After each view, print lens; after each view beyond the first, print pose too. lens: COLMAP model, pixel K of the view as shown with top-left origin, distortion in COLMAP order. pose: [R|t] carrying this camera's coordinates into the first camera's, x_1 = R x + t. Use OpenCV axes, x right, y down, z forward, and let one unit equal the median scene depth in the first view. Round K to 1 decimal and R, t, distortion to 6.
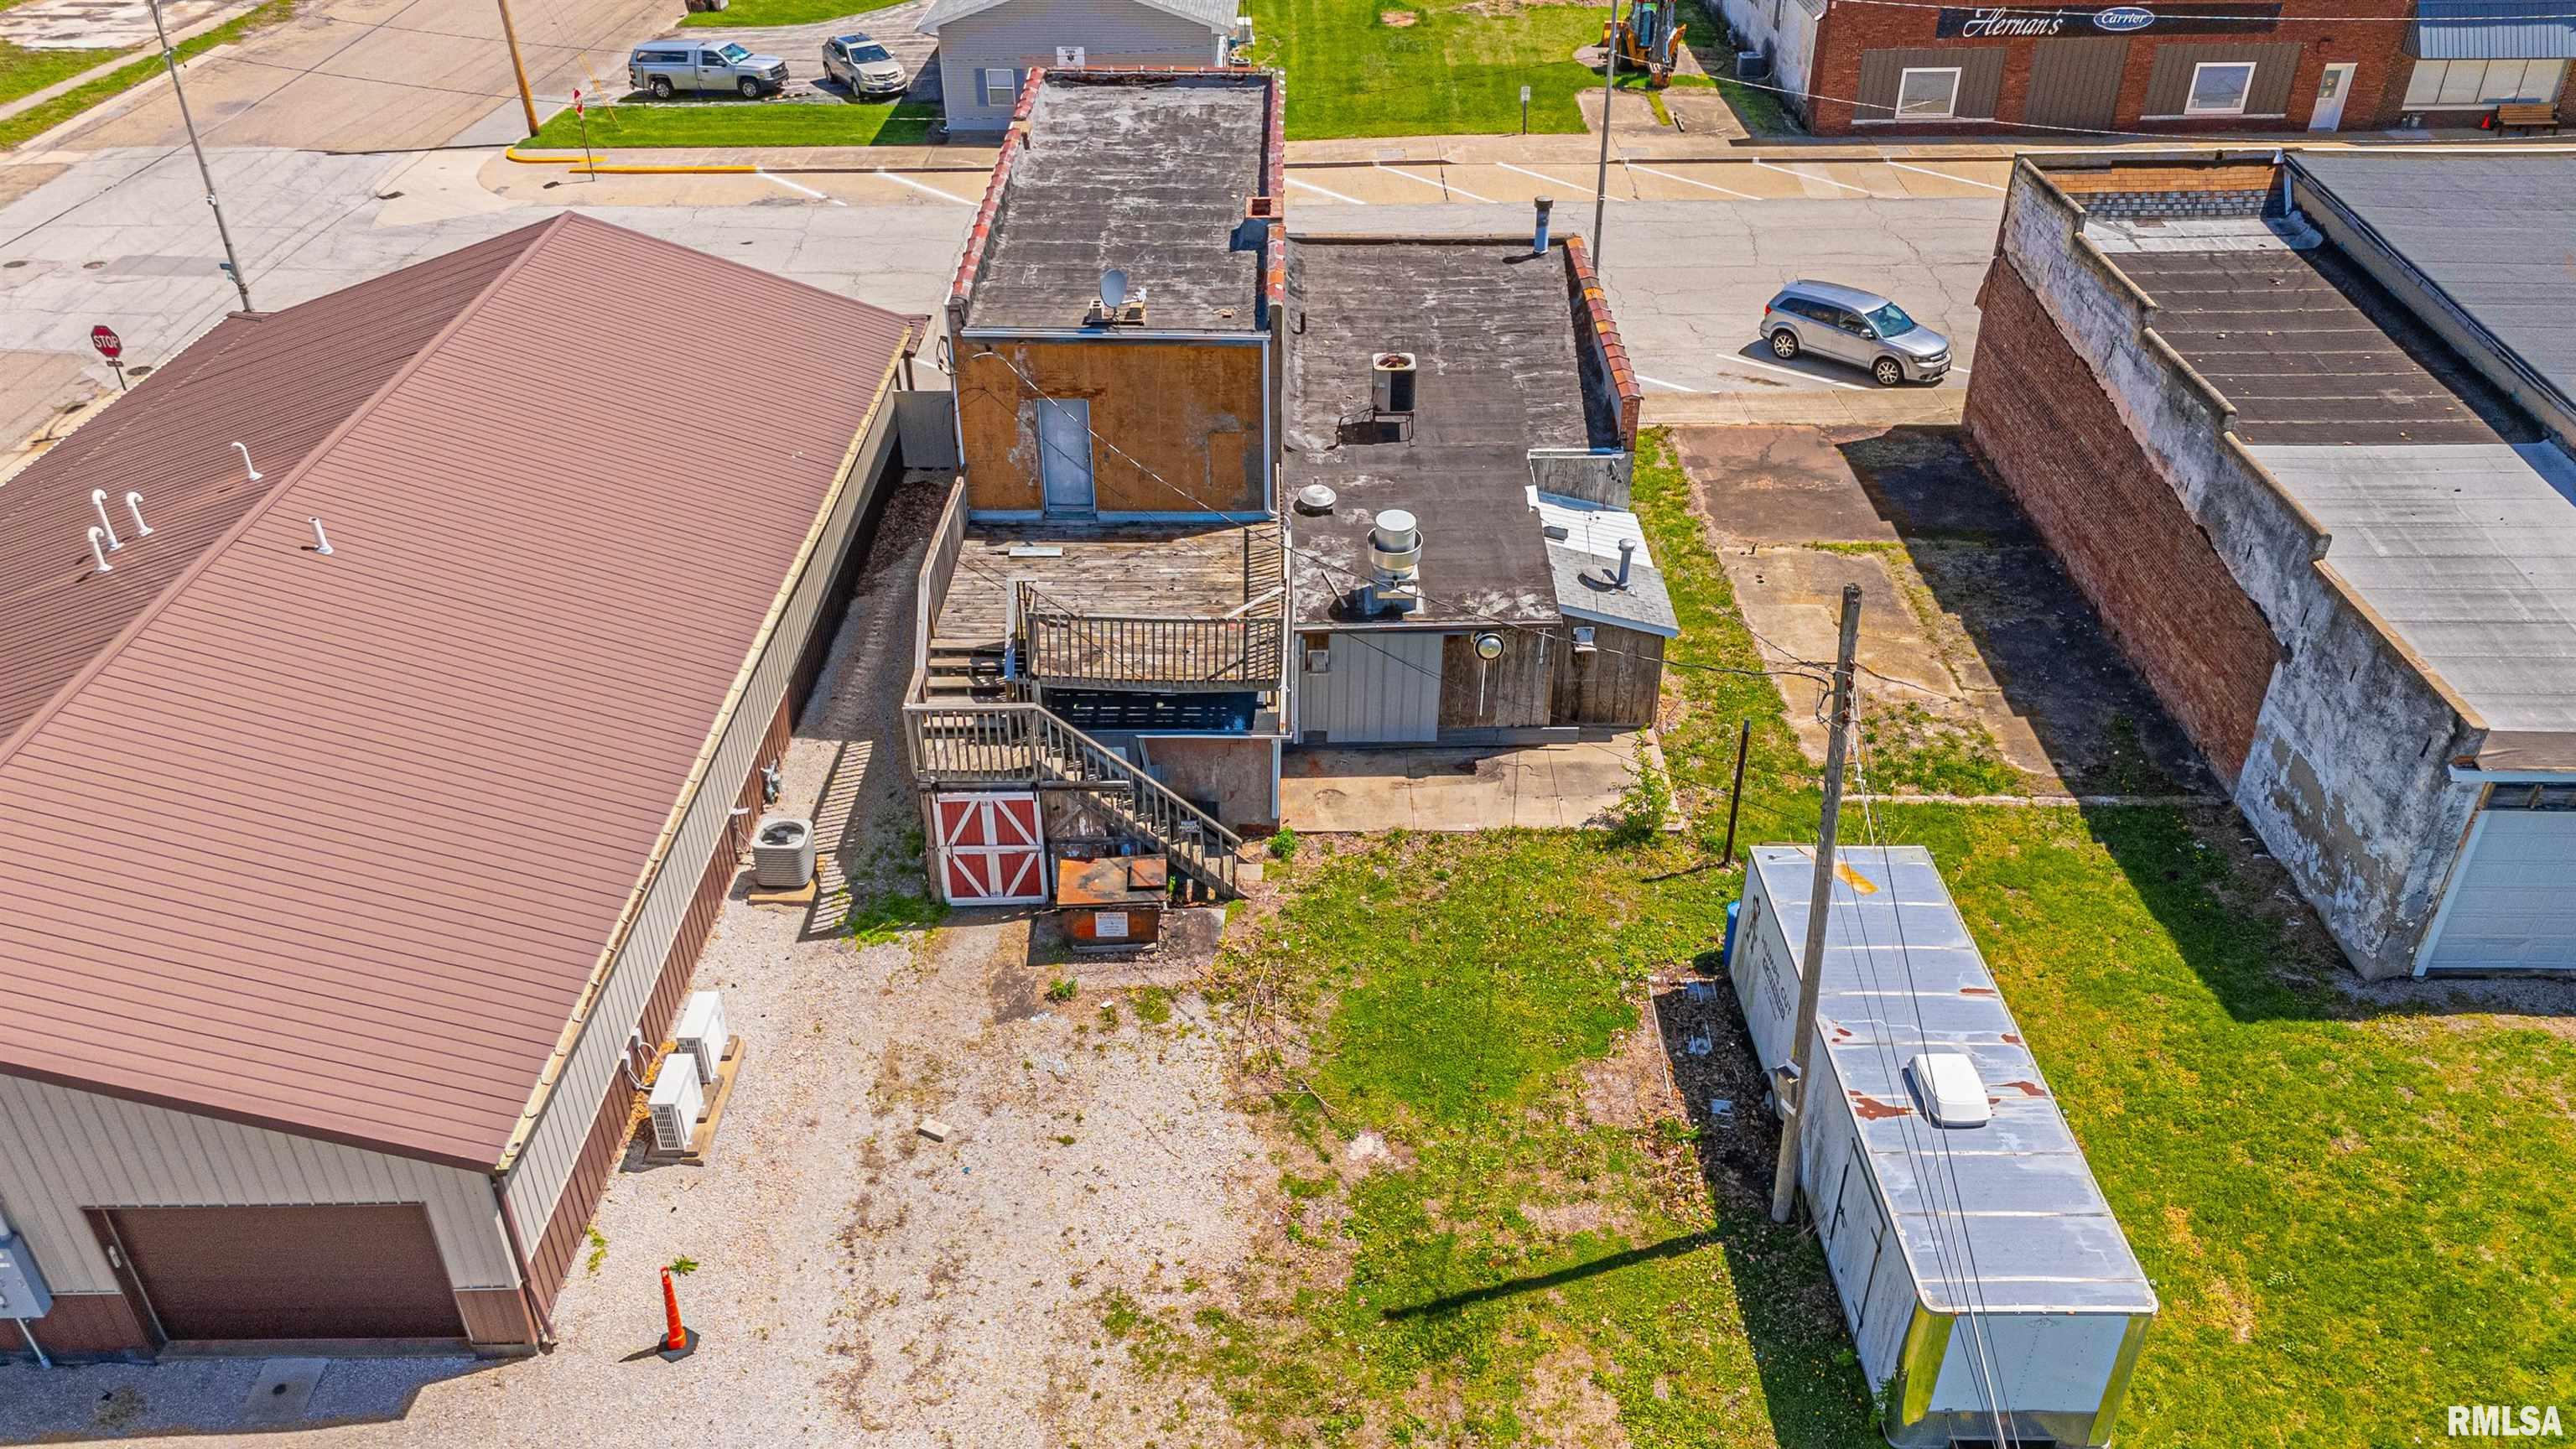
lens RADIAL K [[1902.6, 0, 1288.0], [0, 1902.6, 724.5], [0, 0, 1]] dist [0.047661, -0.005250]
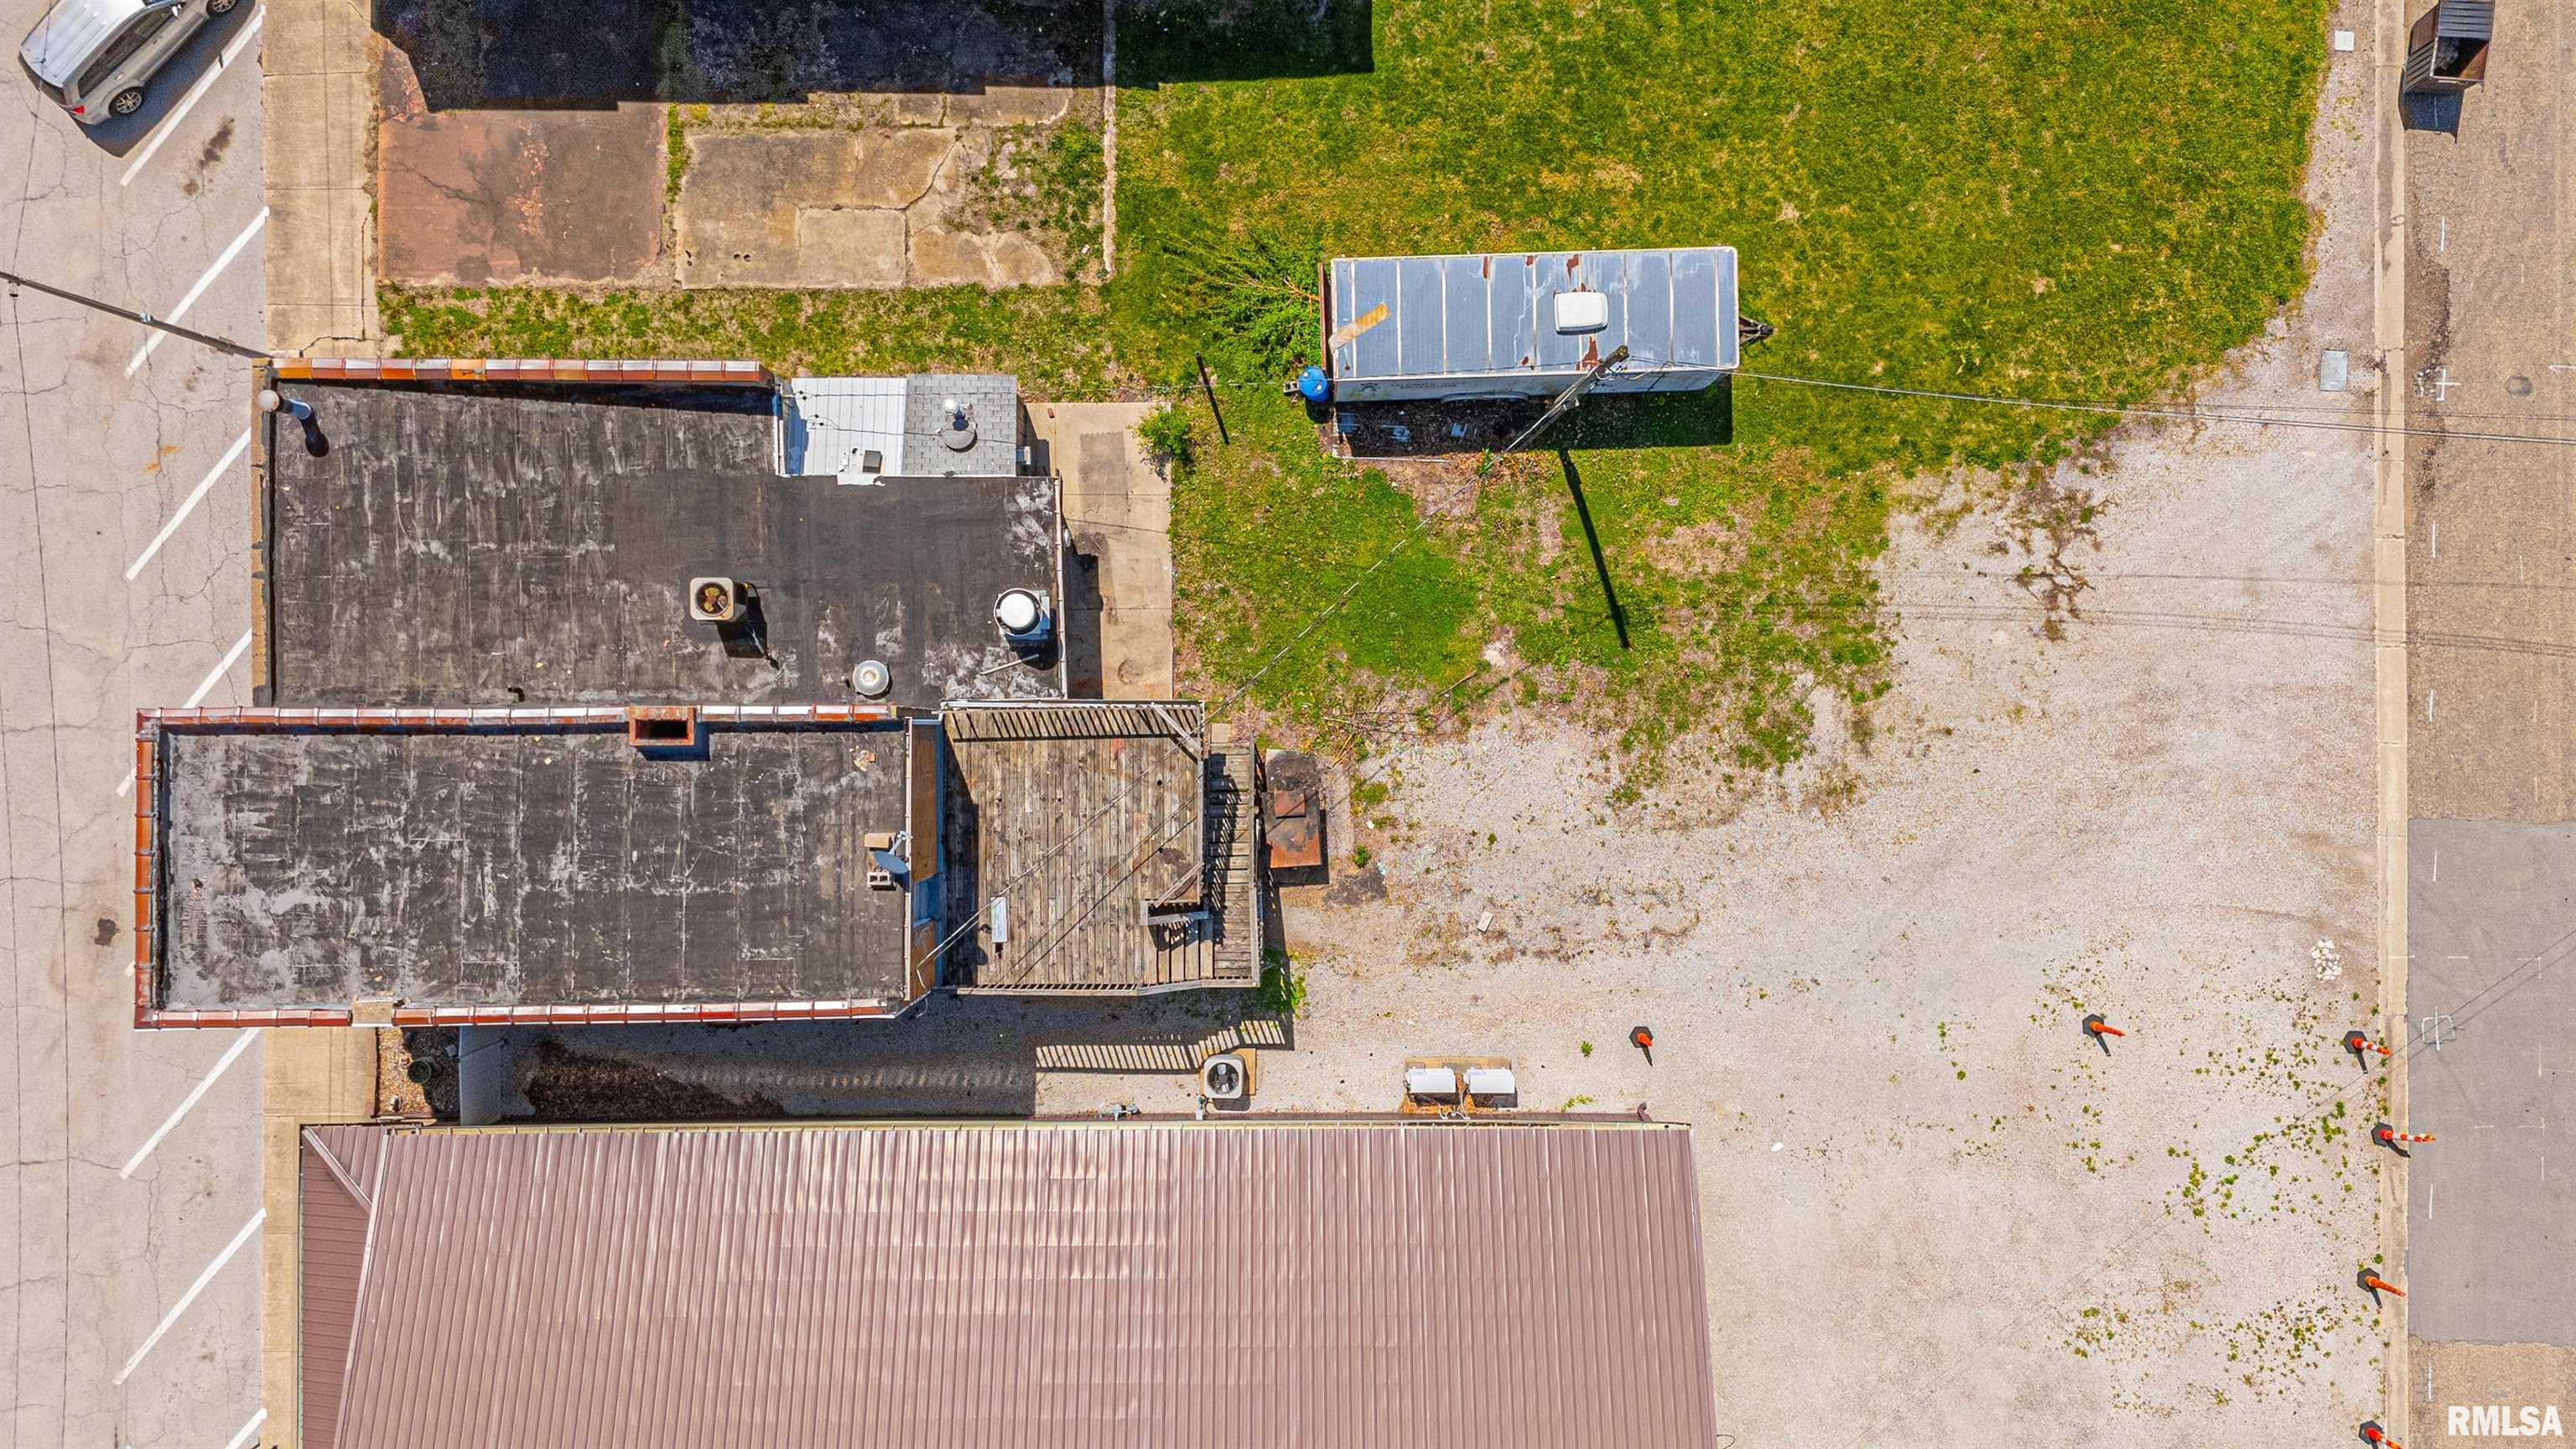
lens RADIAL K [[1873.4, 0, 1288.0], [0, 1873.4, 724.5], [0, 0, 1]] dist [0.119328, -0.146879]
pose [[-0.007180, -0.999973, 0.001744, -0.018026], [0.535373, -0.002371, 0.844612, -1.105291], [-0.844585, 0.006998, 0.535375, 0.262534]]
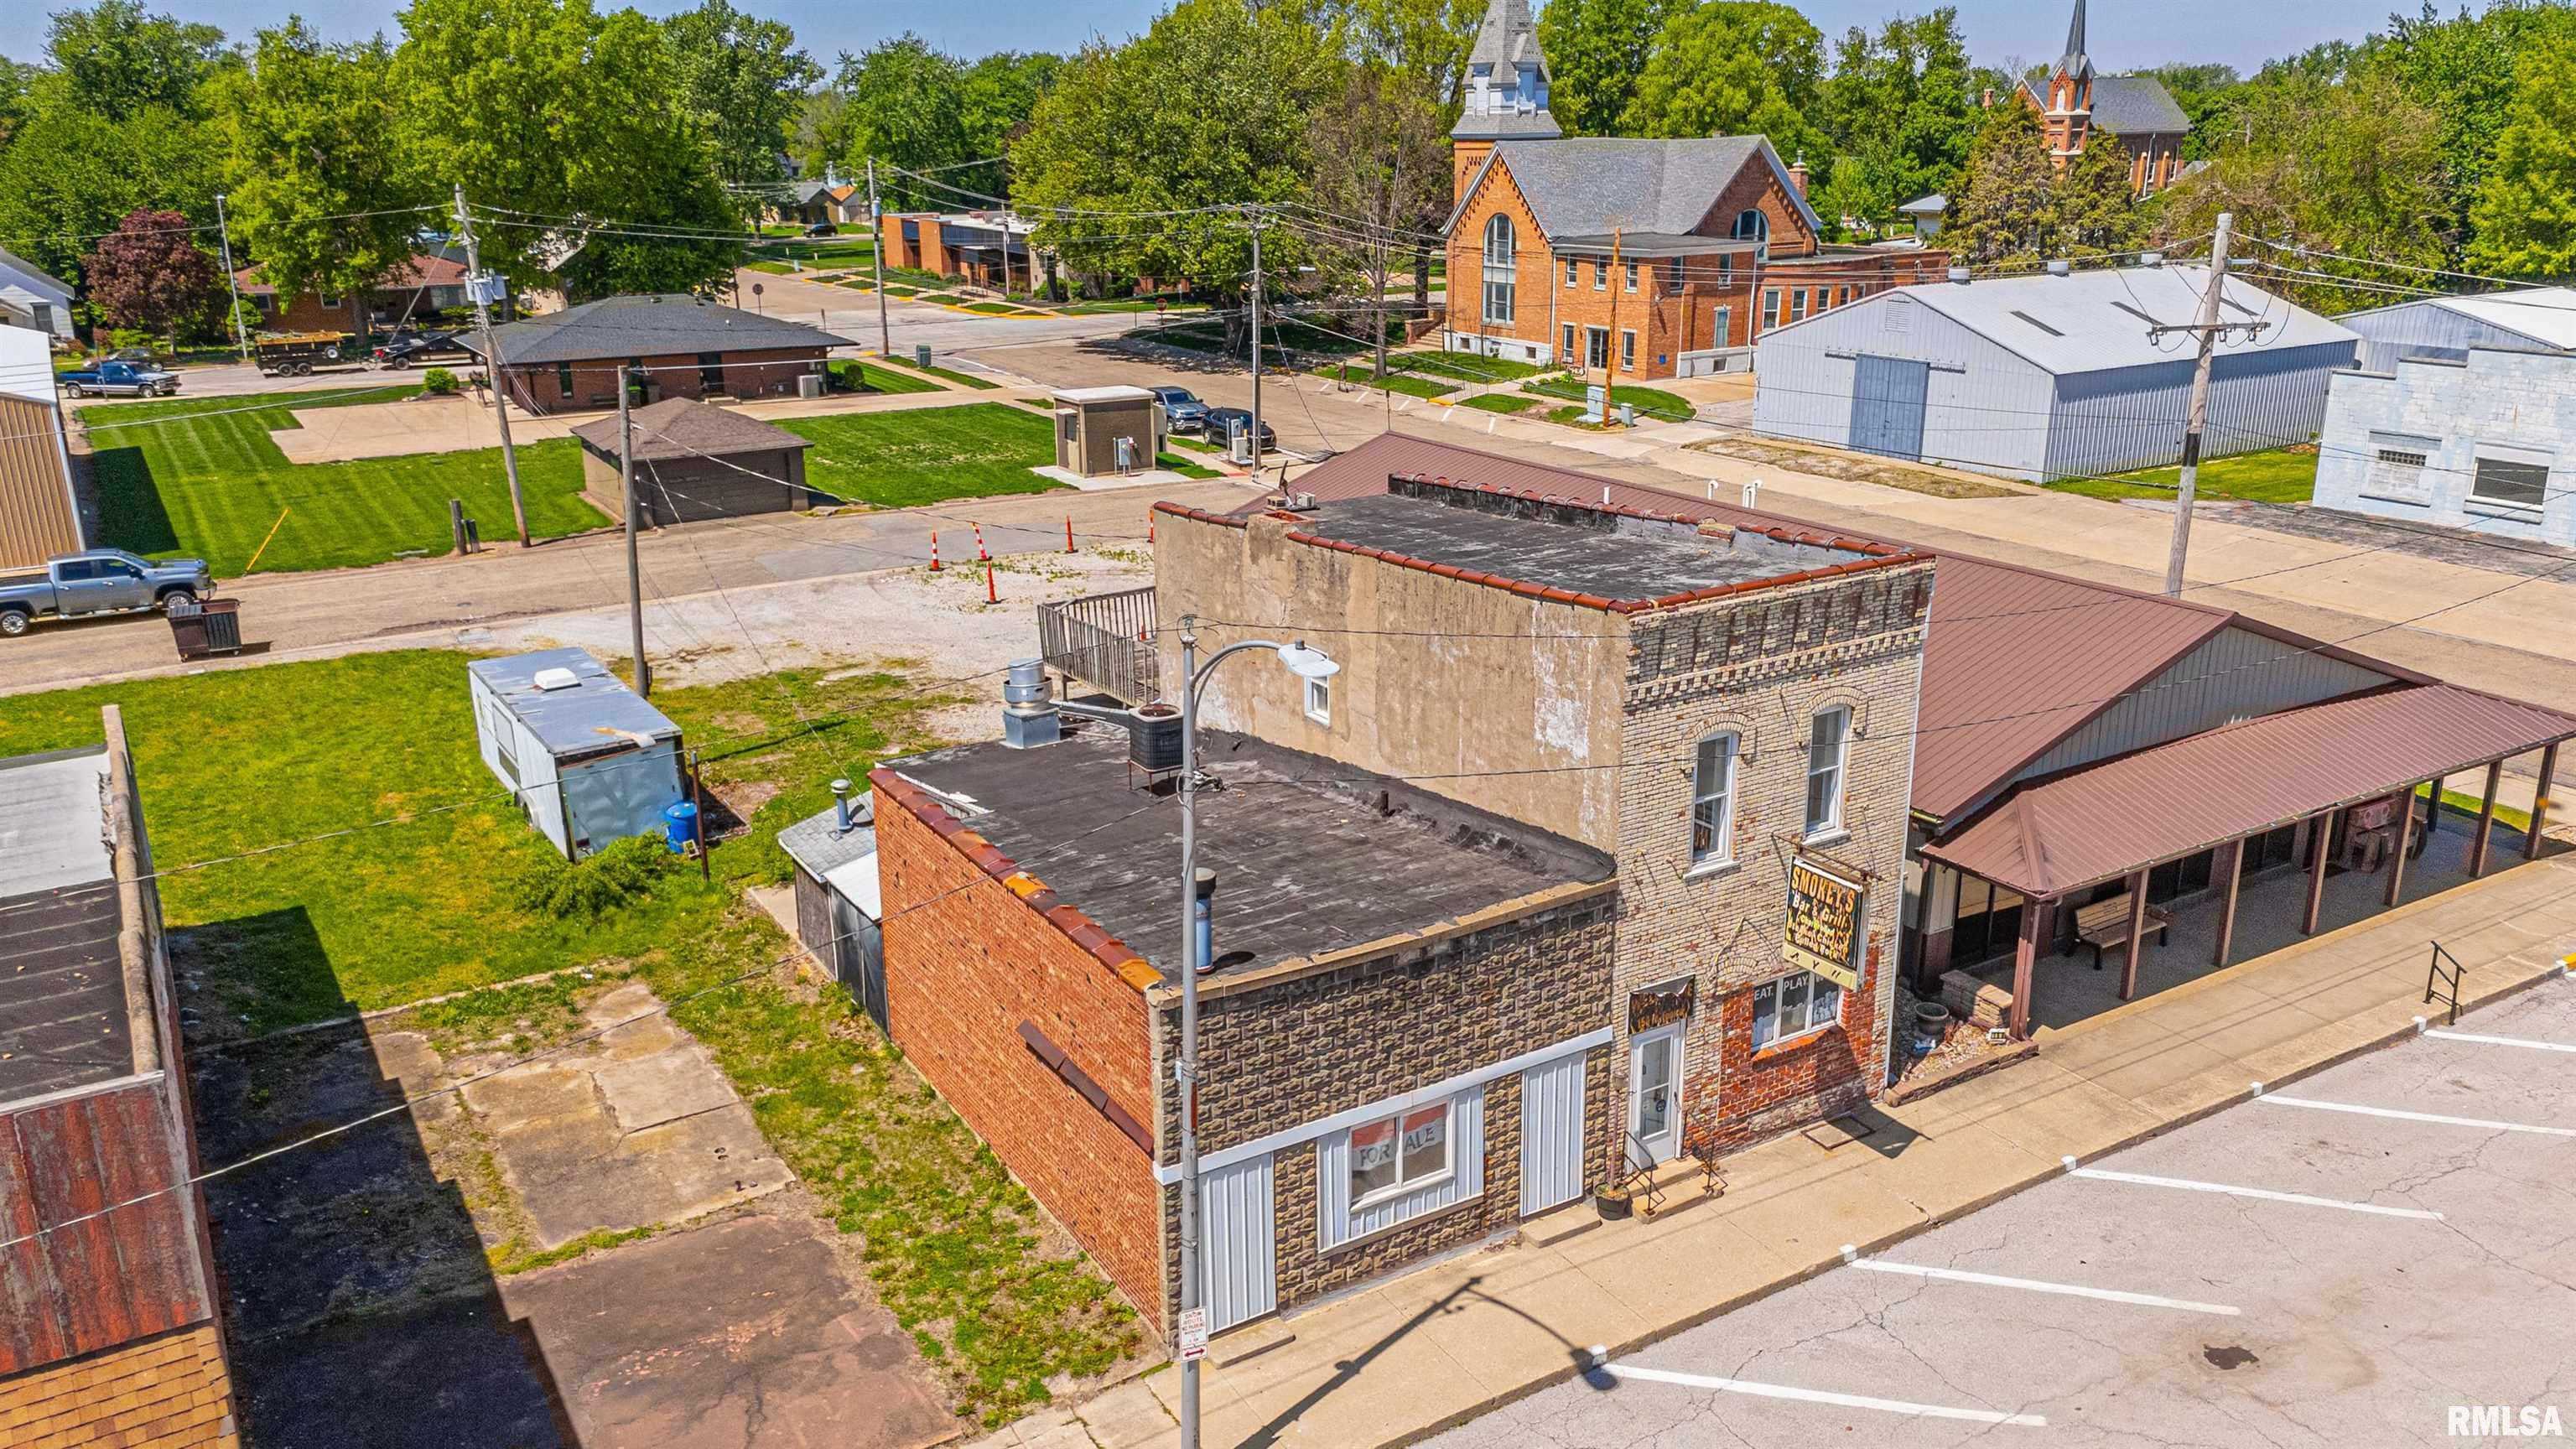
lens RADIAL K [[1965.8, 0, 1296.1], [0, 1965.8, 664.7], [0, 0, 1]] dist [0.030390, -0.004367]
pose [[-0.849364, 0.153549, -0.504979, 0.561766], [-0.271894, 0.692748, 0.667963, -1.021634], [0.452388, 0.704644, -0.546646, 1.886841]]
